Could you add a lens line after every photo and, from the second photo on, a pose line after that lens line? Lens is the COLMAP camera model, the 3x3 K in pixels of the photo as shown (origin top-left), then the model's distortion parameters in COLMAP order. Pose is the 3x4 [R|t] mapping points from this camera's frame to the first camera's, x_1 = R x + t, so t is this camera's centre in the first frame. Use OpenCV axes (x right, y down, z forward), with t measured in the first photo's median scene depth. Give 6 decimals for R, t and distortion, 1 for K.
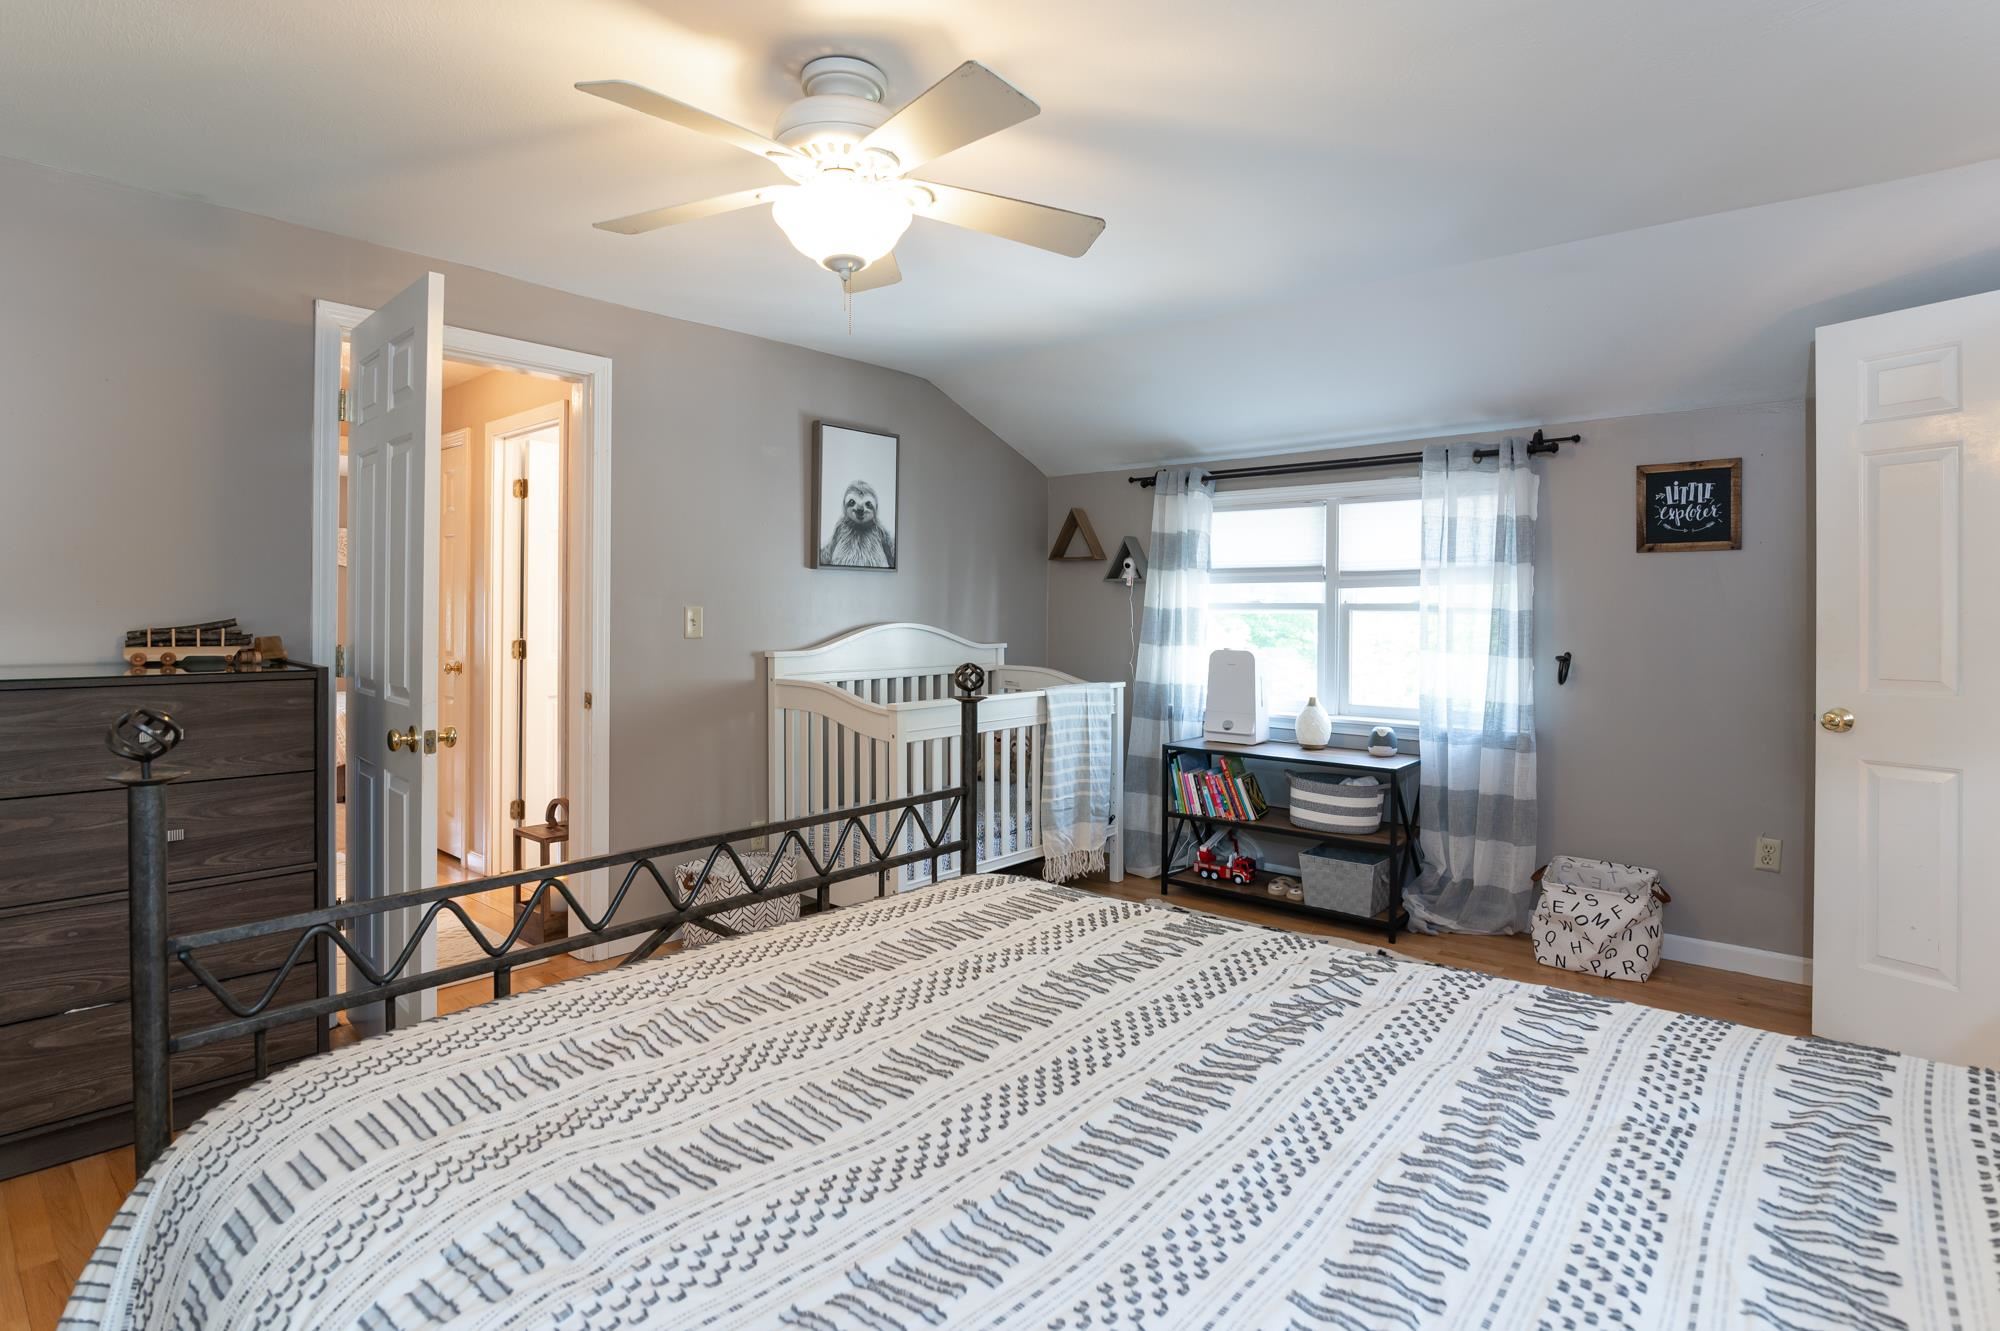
lens RADIAL K [[1057.8, 0, 1000.8], [0, 1057.8, 600.3], [0, 0, 1]] dist [0.001321, 0.000144]
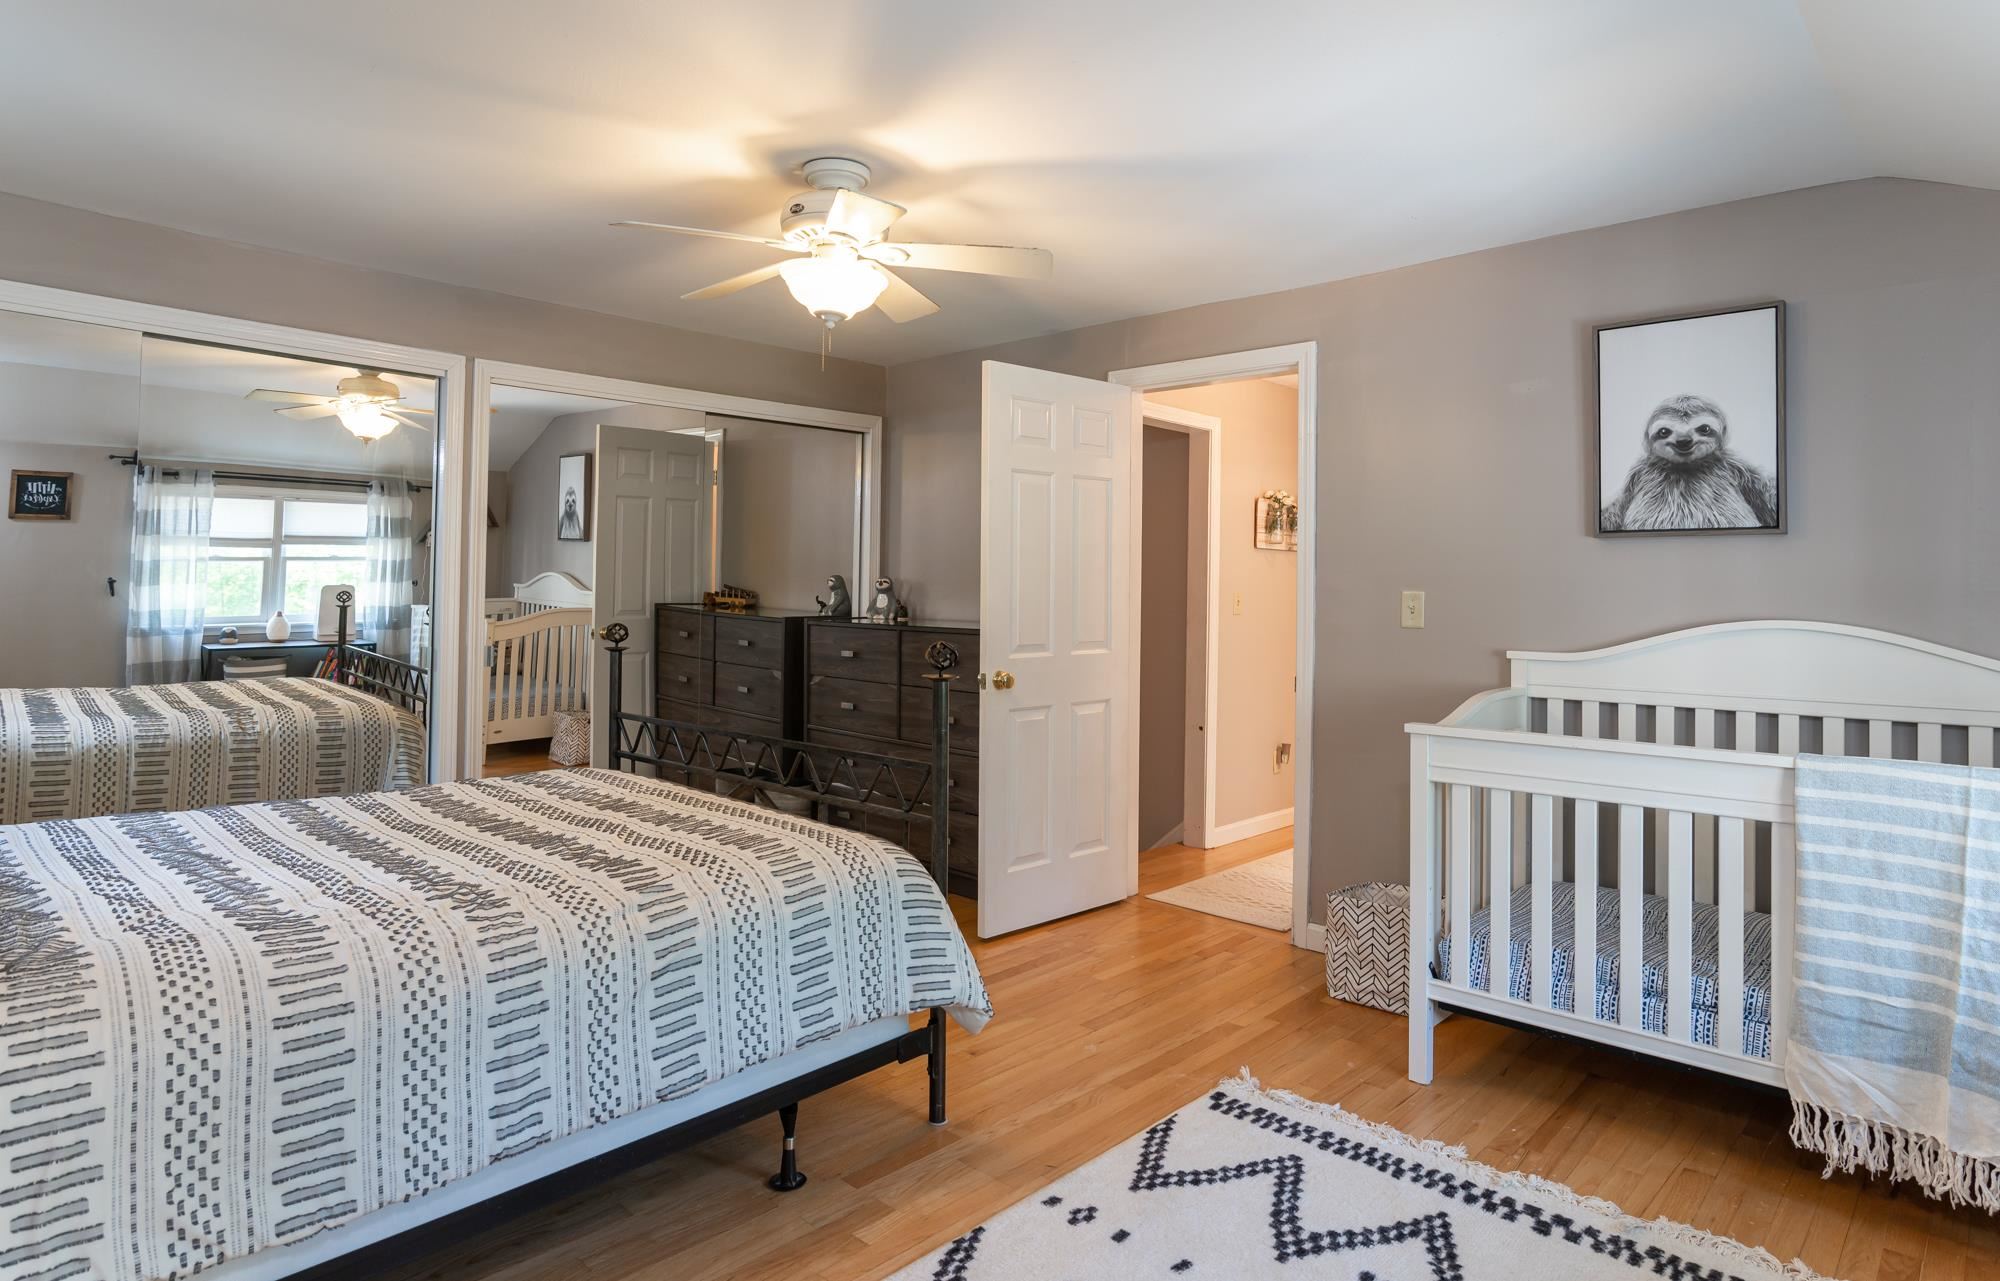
lens RADIAL K [[1113.3, 0, 1000.8], [0, 1113.3, 582.0], [0, 0, 1]] dist [-0.003001, -0.000694]
pose [[-0.013377, -0.013916, -0.999814, 0.552423], [-0.010210, 0.999853, -0.013780, 0.013570], [0.999858, 0.010023, -0.013518, 0.605401]]
